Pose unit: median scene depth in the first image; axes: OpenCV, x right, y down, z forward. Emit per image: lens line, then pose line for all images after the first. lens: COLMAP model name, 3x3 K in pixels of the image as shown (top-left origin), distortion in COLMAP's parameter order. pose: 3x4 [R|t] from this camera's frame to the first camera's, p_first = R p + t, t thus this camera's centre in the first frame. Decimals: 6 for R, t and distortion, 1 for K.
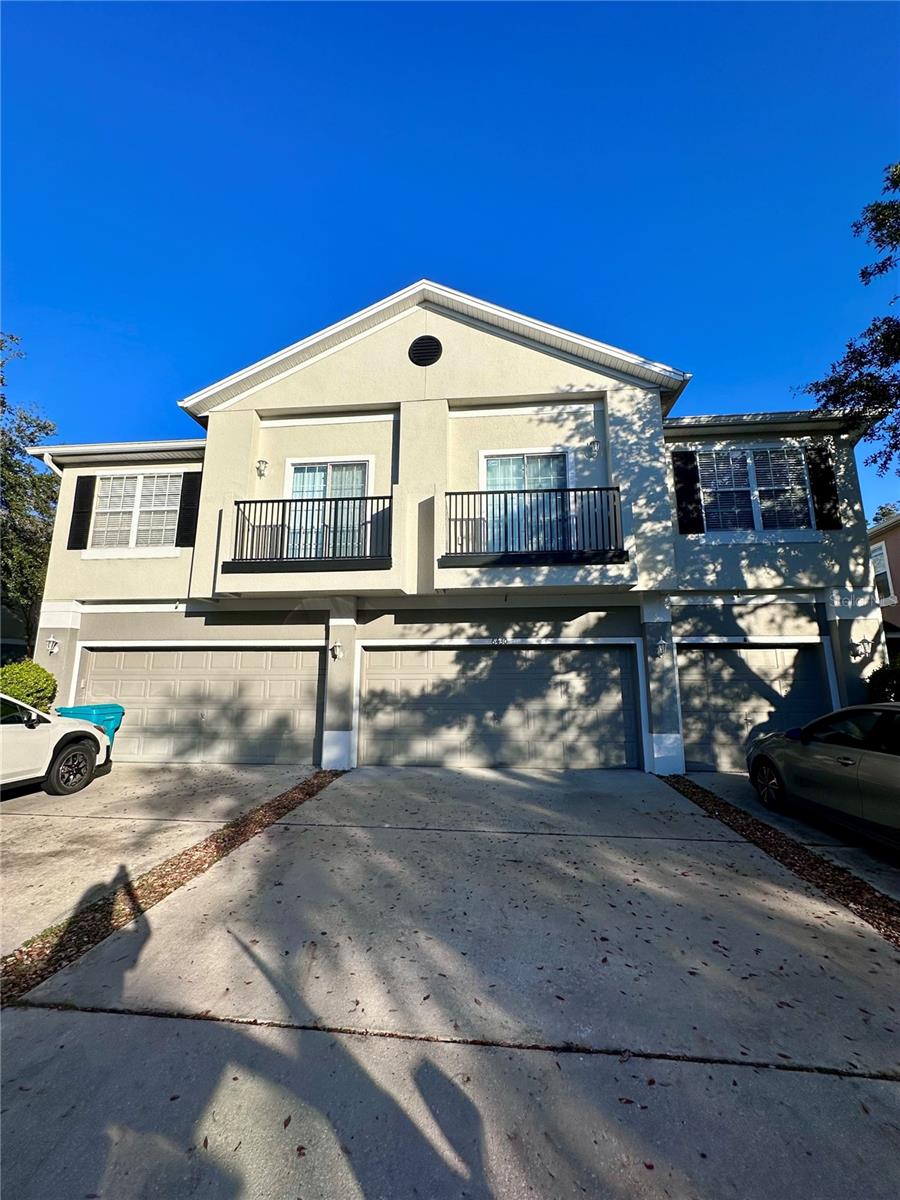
lens RADIAL K [[477.7, 0, 459.3], [0, 477.7, 596.2], [0, 0, 1]] dist [-0.003342, 0.001010]
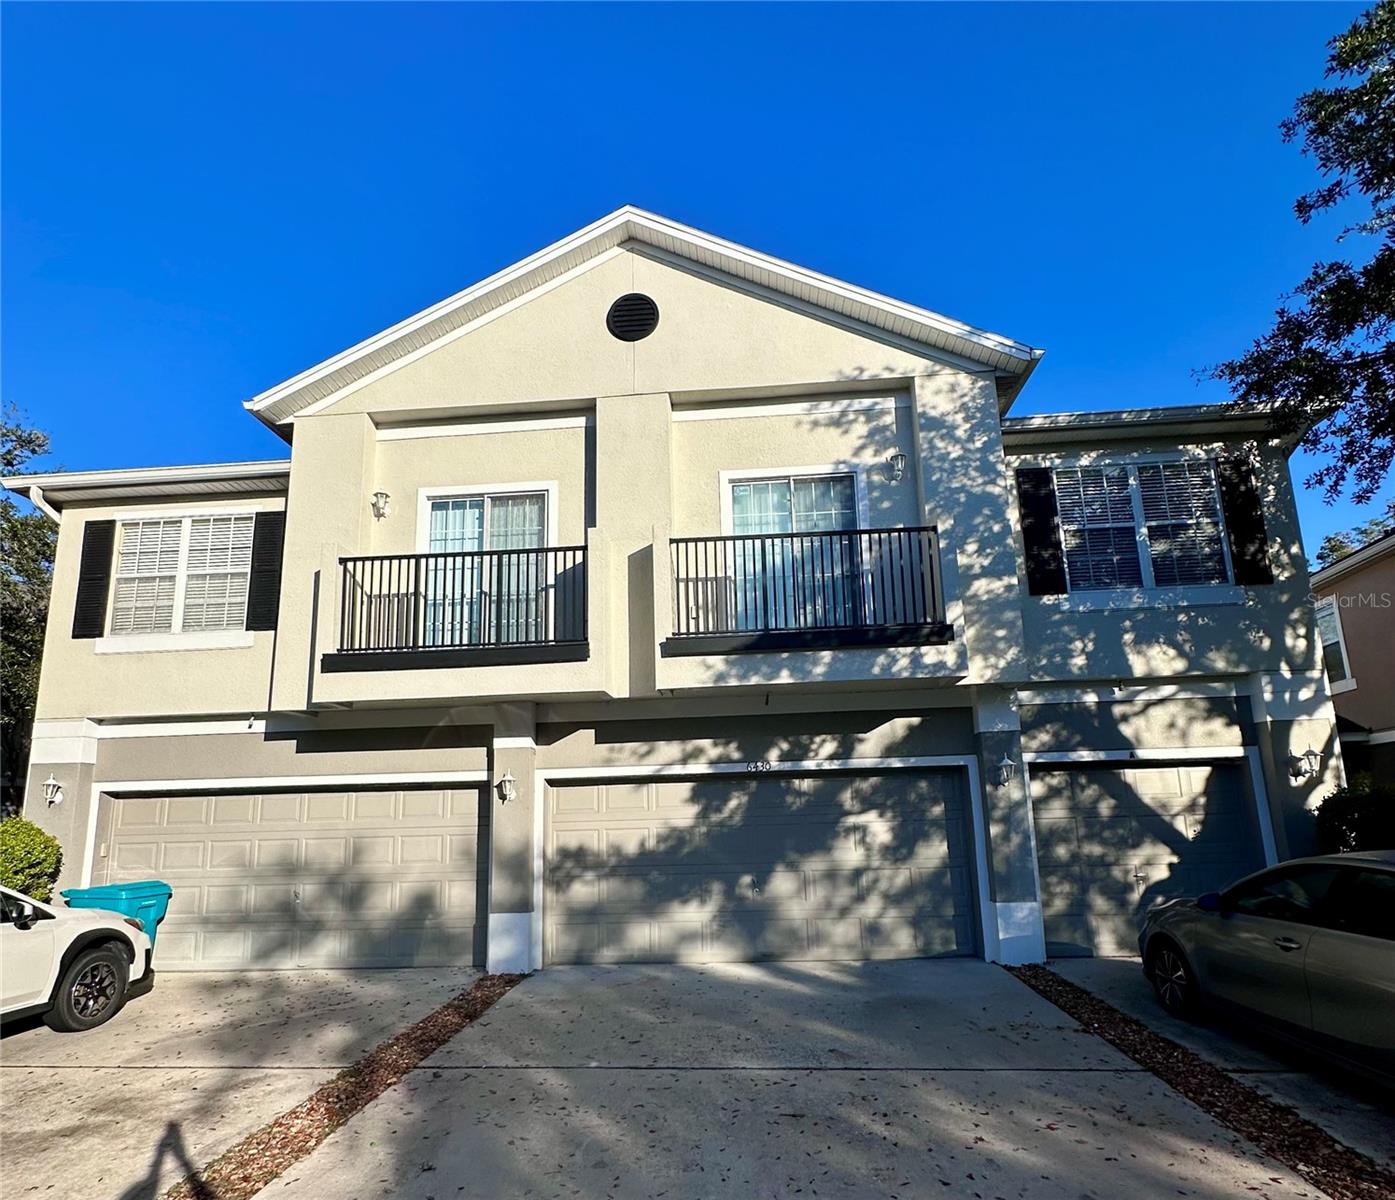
lens RADIAL K [[742.1, 0, 691.1], [0, 742.1, 603.0], [0, 0, 1]] dist [-0.003356, 0.000752]
pose [[0.999354, -0.023882, 0.026850, -0.029572], [0.023722, 0.999699, 0.006273, -0.136982], [-0.026992, -0.005632, 0.999620, -0.002385]]
